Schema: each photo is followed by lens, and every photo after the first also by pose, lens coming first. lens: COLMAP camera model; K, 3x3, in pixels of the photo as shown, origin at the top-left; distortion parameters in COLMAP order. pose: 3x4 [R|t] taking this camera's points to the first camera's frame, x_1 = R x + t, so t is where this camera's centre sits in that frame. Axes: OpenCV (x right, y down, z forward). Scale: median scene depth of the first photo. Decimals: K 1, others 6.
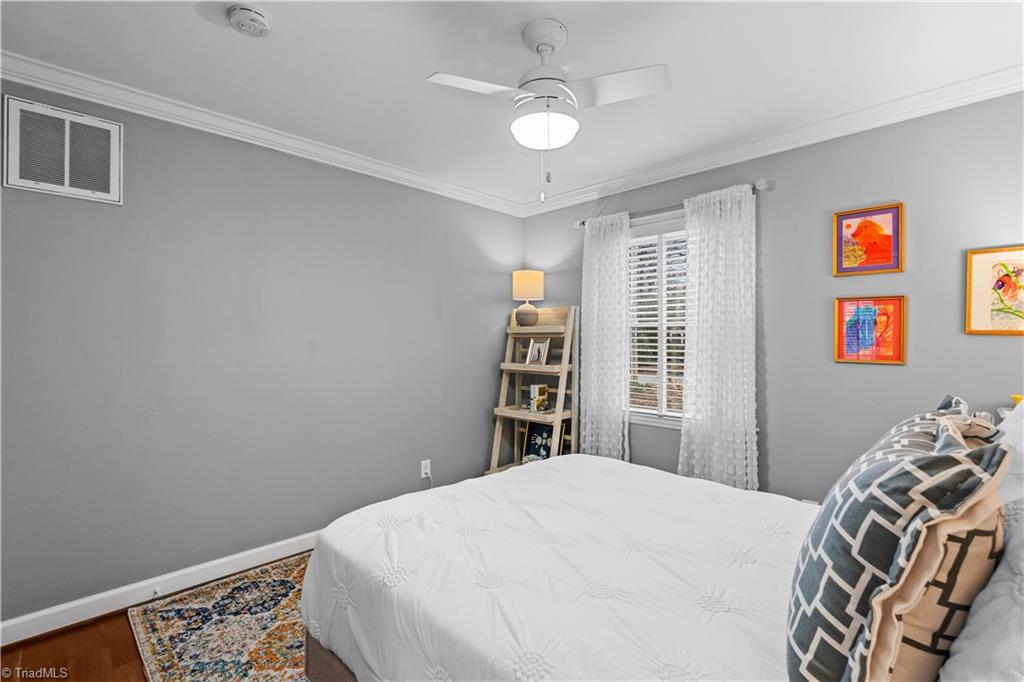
lens RADIAL K [[467.3, 0, 512.0], [0, 467.3, 341.0], [0, 0, 1]] dist [-0.001300, -0.000096]
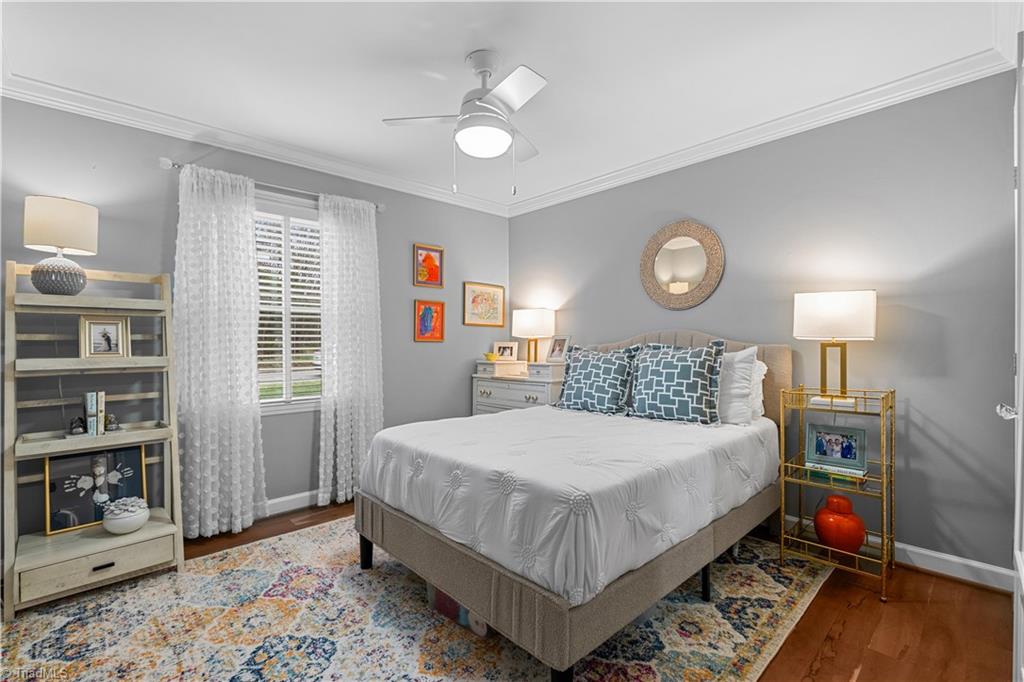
lens RADIAL K [[454.6, 0, 512.0], [0, 454.6, 341.0], [0, 0, 1]] dist [-0.005626, -0.000428]
pose [[0.040155, -0.002573, 0.999190, -0.647521], [0.007484, 0.999969, 0.002274, 0.035703], [-0.999165, 0.007386, 0.040173, 0.517558]]
